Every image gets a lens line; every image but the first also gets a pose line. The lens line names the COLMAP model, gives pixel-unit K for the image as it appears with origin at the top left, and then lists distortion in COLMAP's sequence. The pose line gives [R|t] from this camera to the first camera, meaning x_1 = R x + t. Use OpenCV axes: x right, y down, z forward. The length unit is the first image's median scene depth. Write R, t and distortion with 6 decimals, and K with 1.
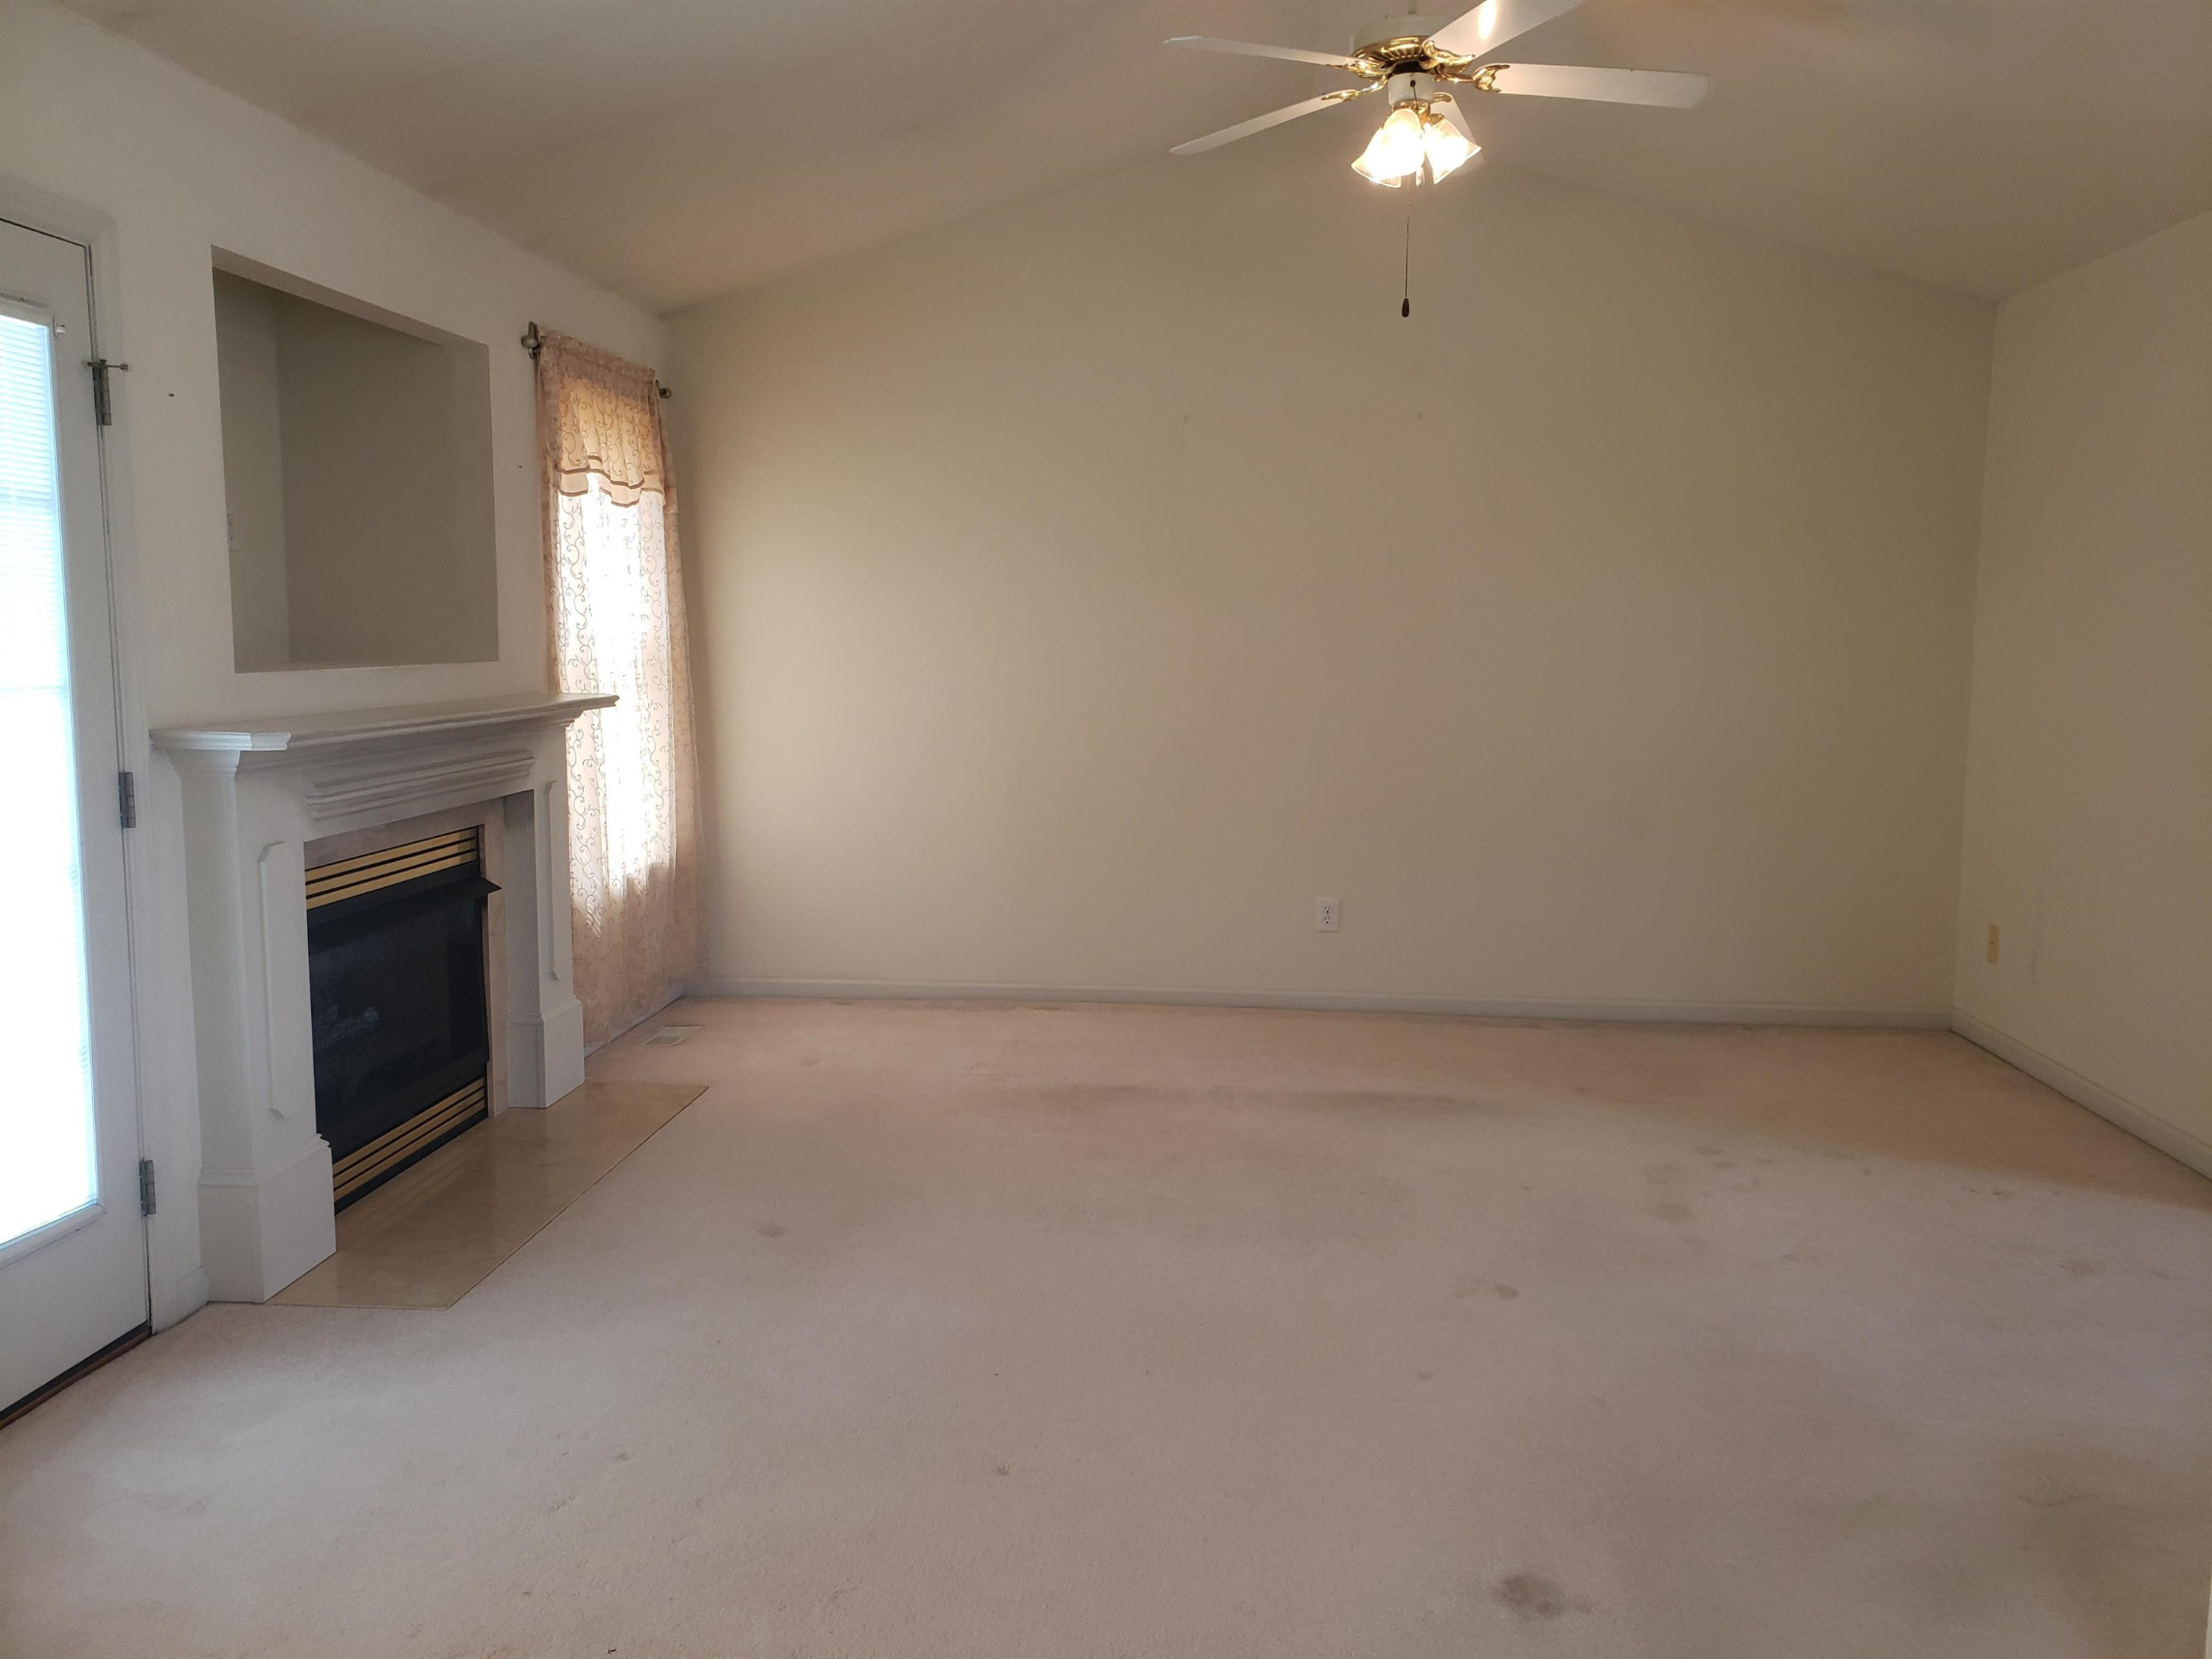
lens RADIAL K [[1774.7, 0, 1010.6], [0, 1774.7, 819.7], [0, 0, 1]] dist [-0.003406, 0.002923]
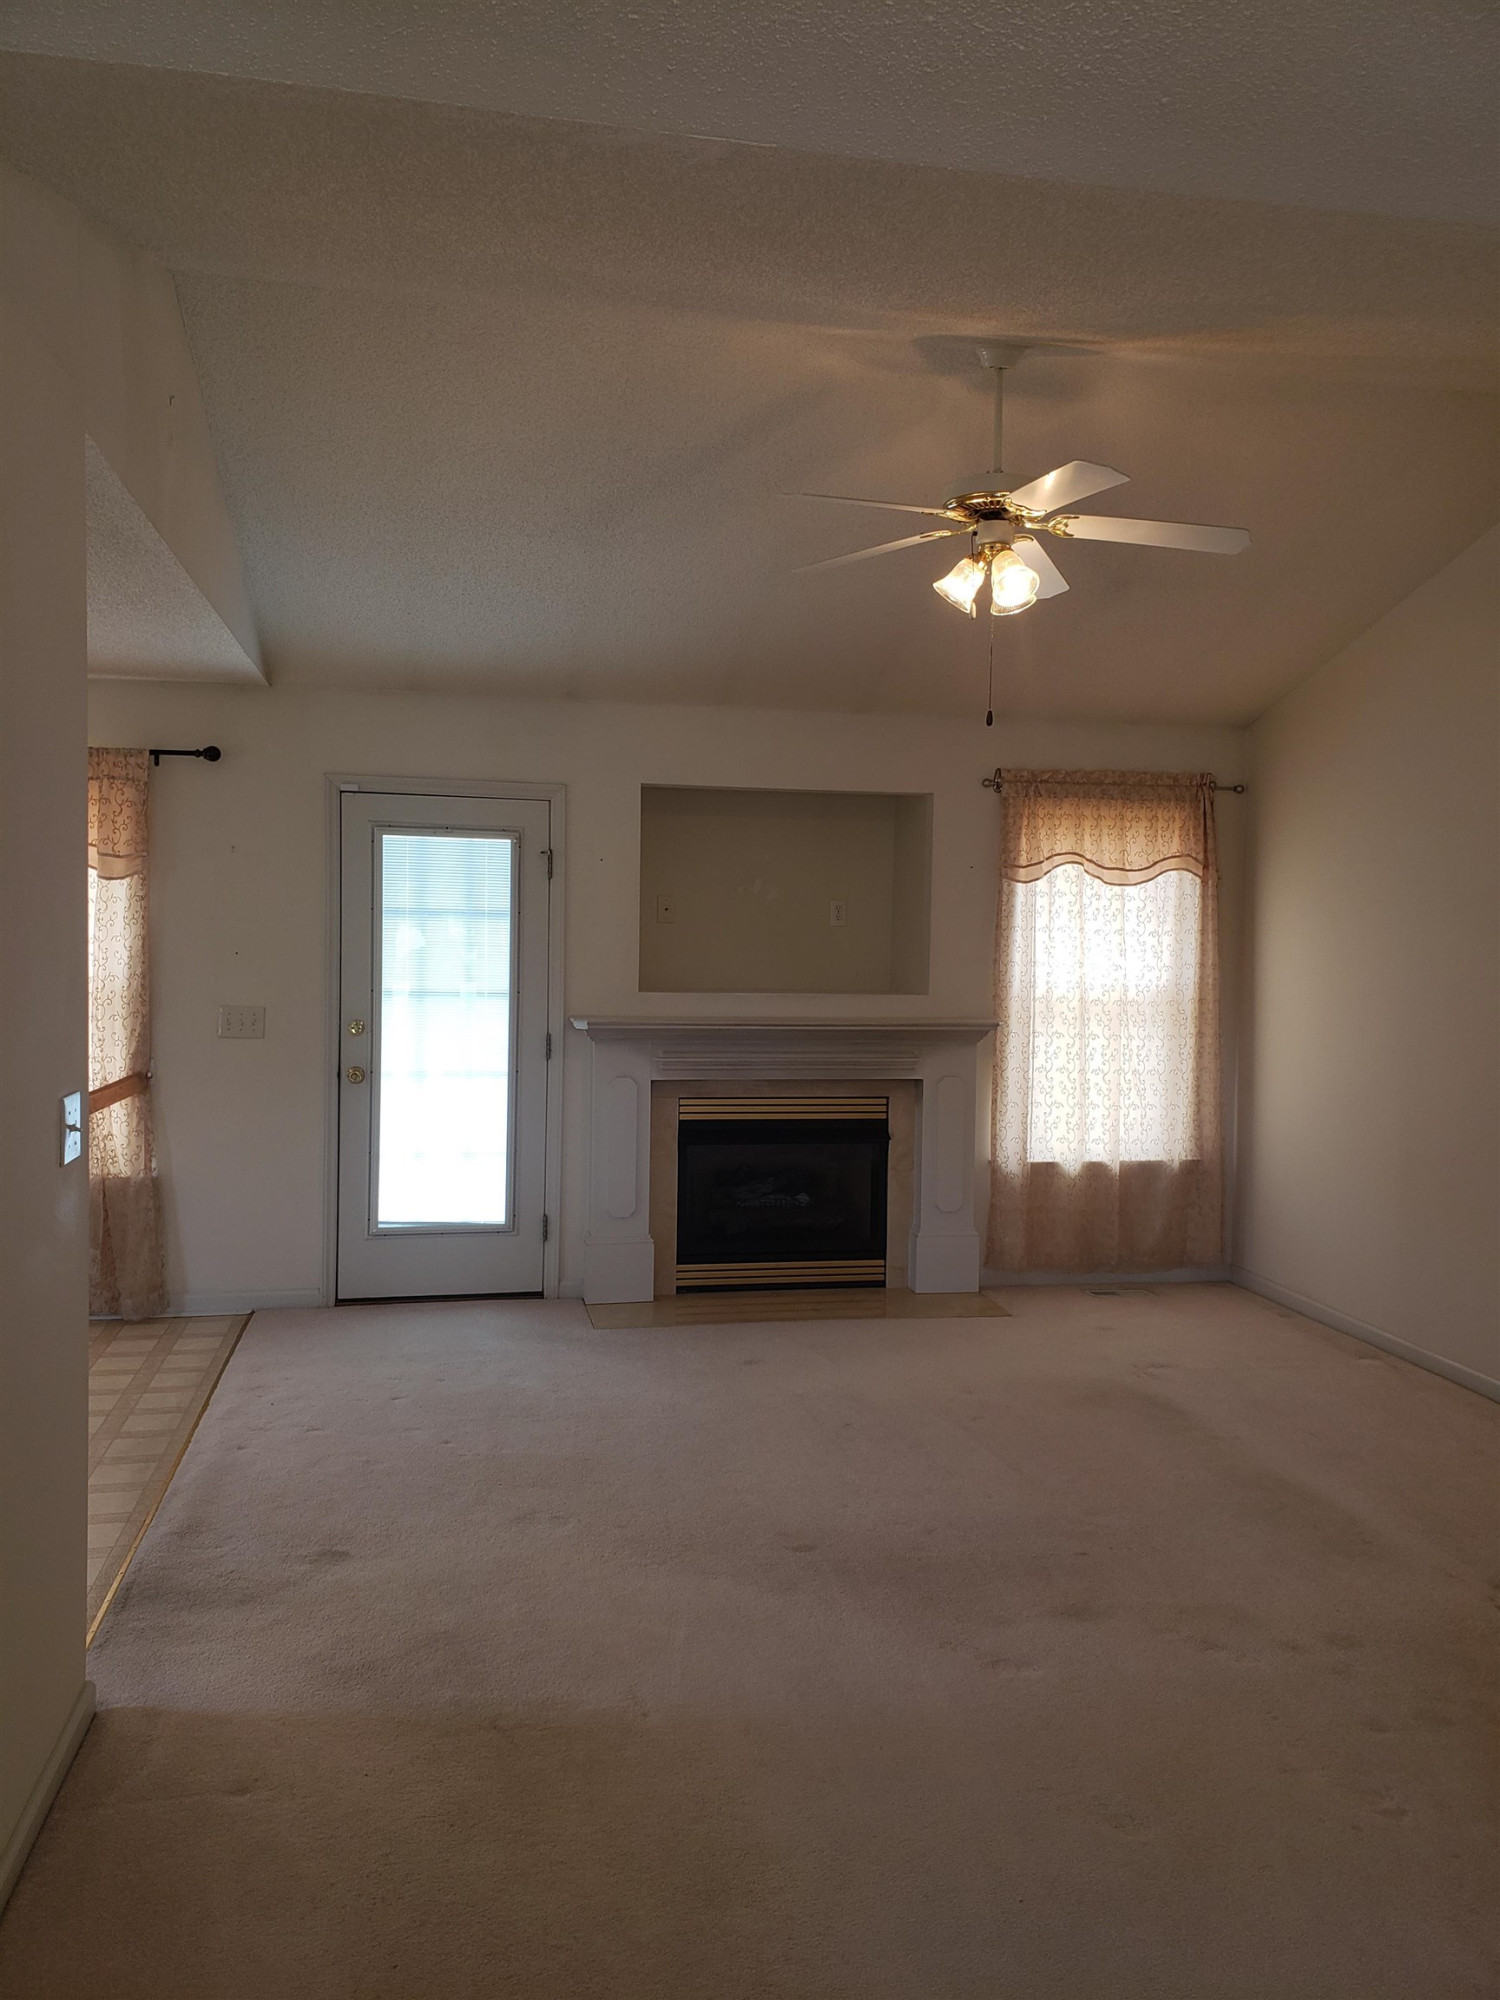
lens RADIAL K [[1599.3, 0, 747.8], [0, 1599.3, 1034.0], [0, 0, 1]] dist [0.113564, -0.117280]
pose [[0.302940, 0.048185, -0.951791, 1.005837], [-0.113800, 0.993404, 0.014071, -0.057900], [0.946191, 0.104051, 0.306426, 0.432022]]
